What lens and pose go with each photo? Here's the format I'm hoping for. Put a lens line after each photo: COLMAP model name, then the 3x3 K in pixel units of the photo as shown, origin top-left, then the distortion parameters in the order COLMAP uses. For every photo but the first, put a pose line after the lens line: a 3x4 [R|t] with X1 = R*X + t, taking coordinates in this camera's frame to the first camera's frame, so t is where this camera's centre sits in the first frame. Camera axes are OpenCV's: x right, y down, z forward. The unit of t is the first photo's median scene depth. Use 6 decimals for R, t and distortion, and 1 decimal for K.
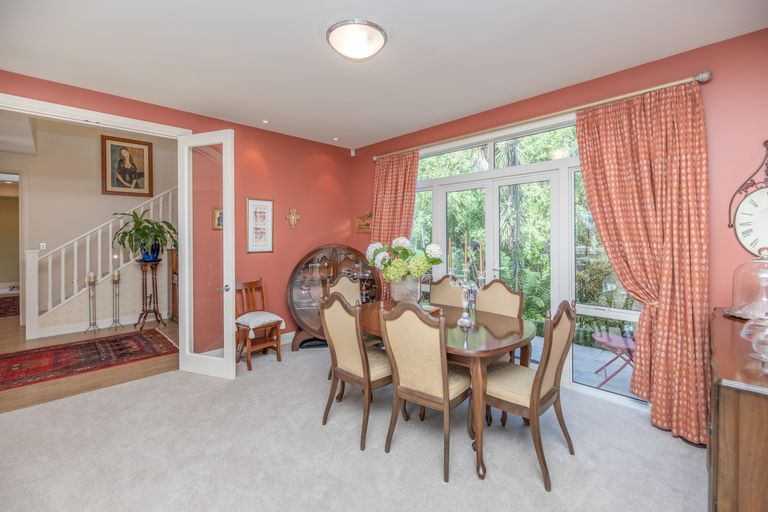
lens RADIAL K [[335.4, 0, 371.8], [0, 335.4, 235.8], [0, 0, 1]] dist [-0.004339, -0.000423]
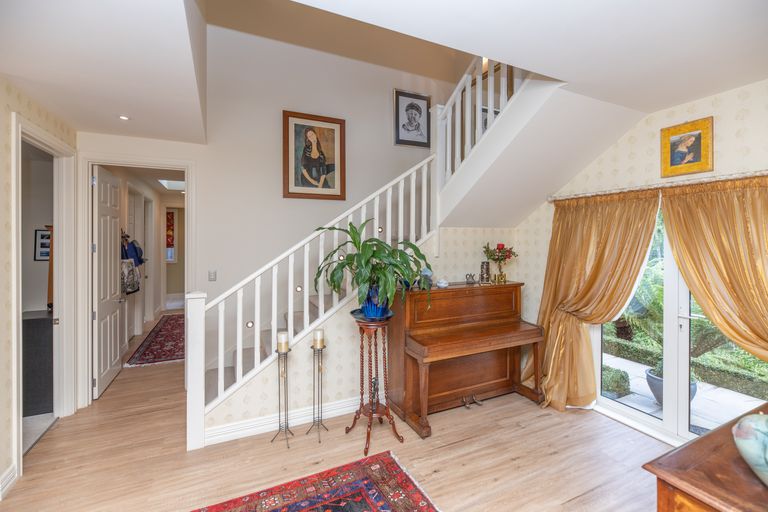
lens RADIAL K [[335.4, 0, 384.1], [0, 335.4, 250.8], [0, 0, 1]] dist [-0.004339, -0.000423]
pose [[0.946317, 0.014662, -0.322908, -0.377240], [-0.008785, 0.999768, 0.019648, -0.028831], [0.323121, -0.015756, 0.946227, 0.401630]]
